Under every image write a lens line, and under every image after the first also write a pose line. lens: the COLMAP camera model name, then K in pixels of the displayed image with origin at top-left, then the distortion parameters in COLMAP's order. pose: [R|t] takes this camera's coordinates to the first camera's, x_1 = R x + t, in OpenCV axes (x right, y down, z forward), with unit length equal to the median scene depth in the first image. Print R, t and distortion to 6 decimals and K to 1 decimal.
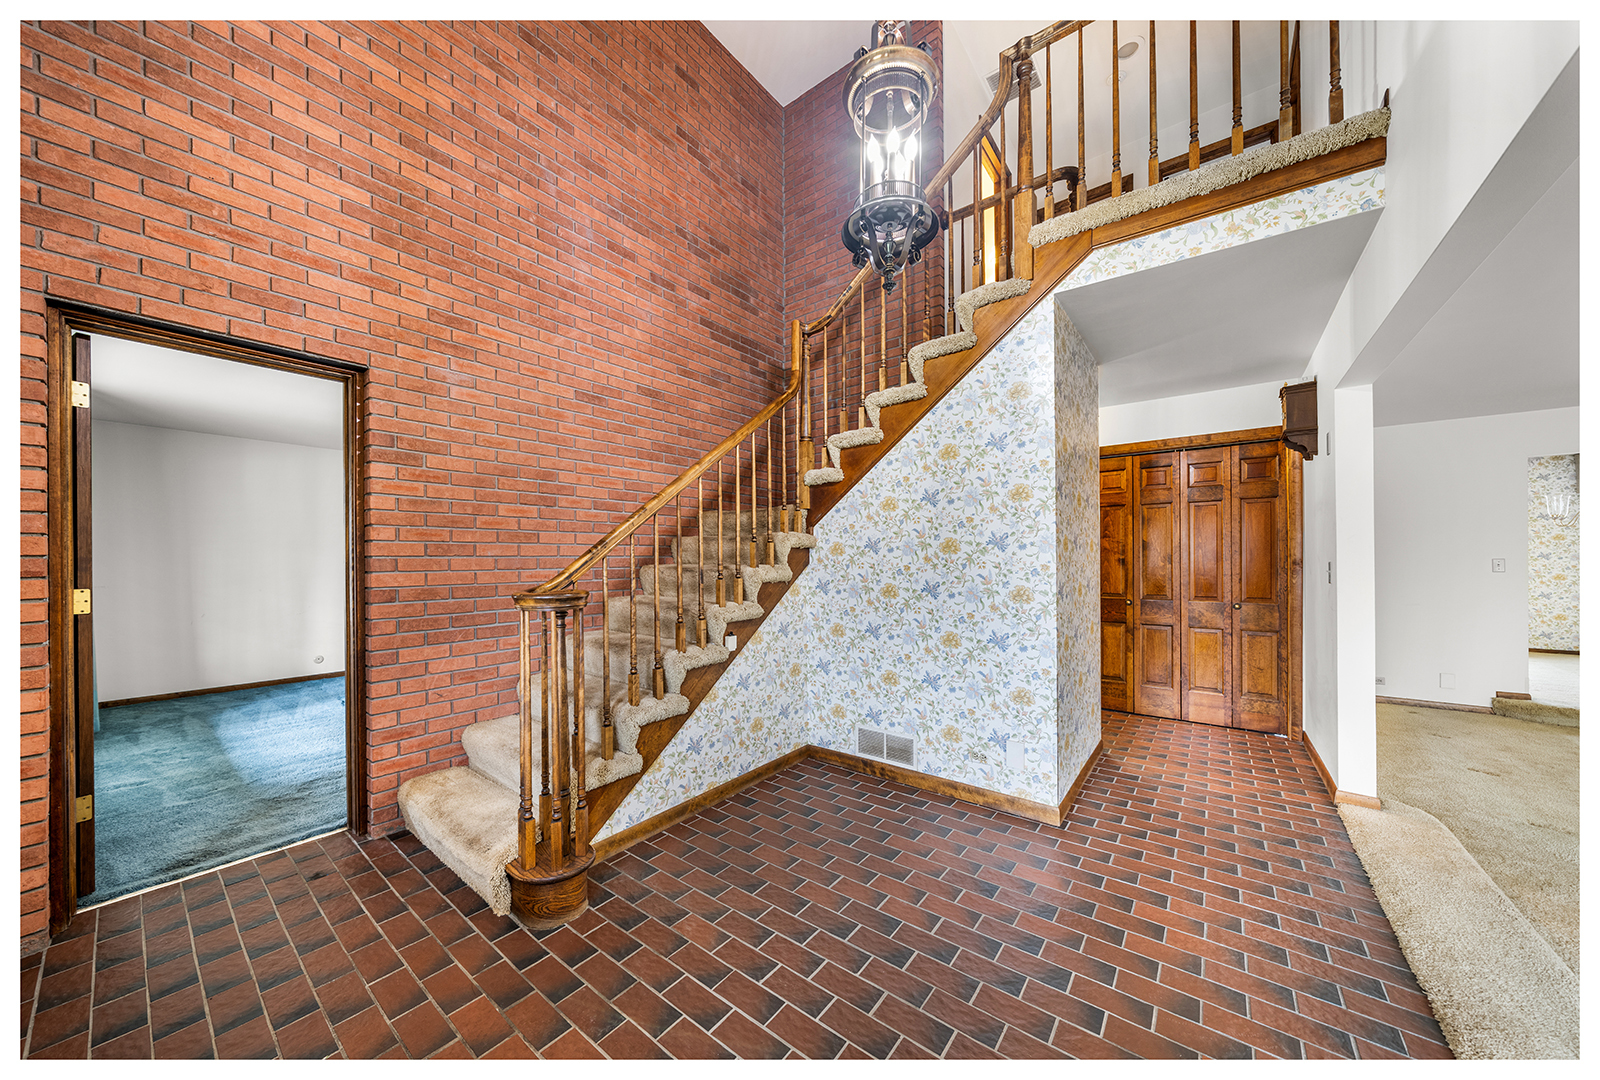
lens RADIAL K [[536.5, 0, 804.3], [0, 536.5, 555.2], [0, 0, 1]] dist [-0.003740, -0.000232]
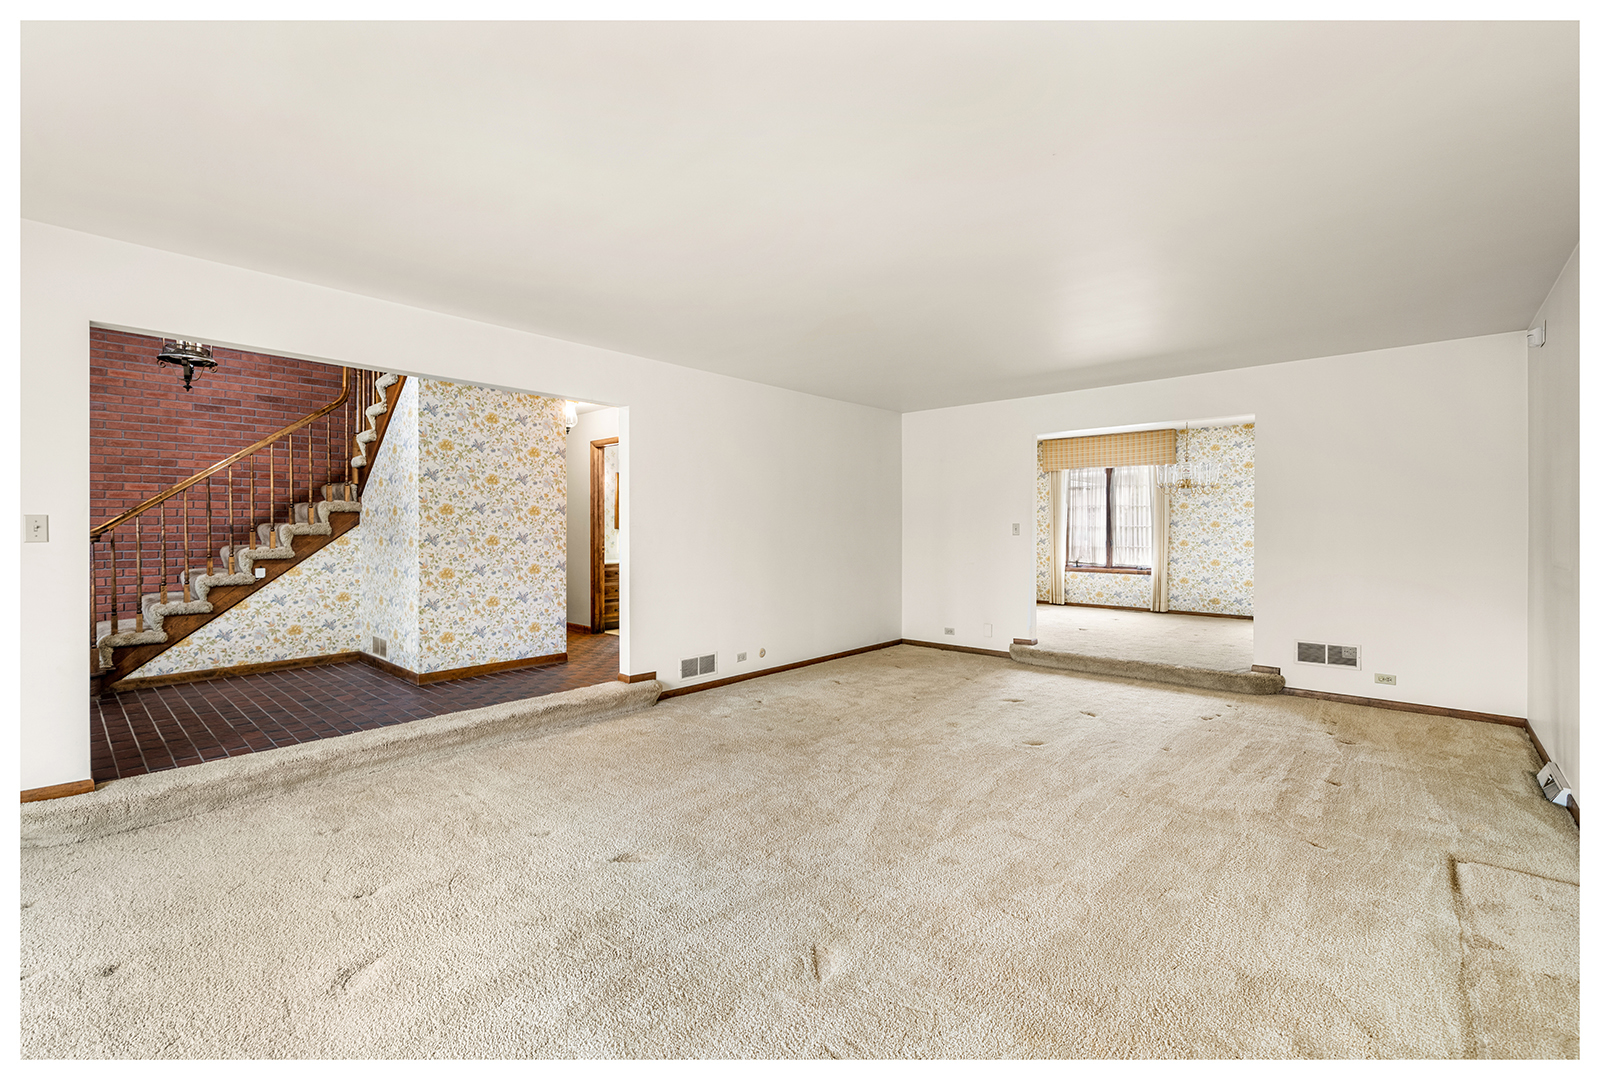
lens RADIAL K [[677.2, 0, 797.8], [0, 677.2, 523.1], [0, 0, 1]] dist [-0.000433, -0.000077]
pose [[0.996753, 0.006722, -0.080236, 1.405091], [-0.006216, 0.999959, 0.006558, -0.001908], [0.080277, -0.006038, 0.996754, -0.737292]]
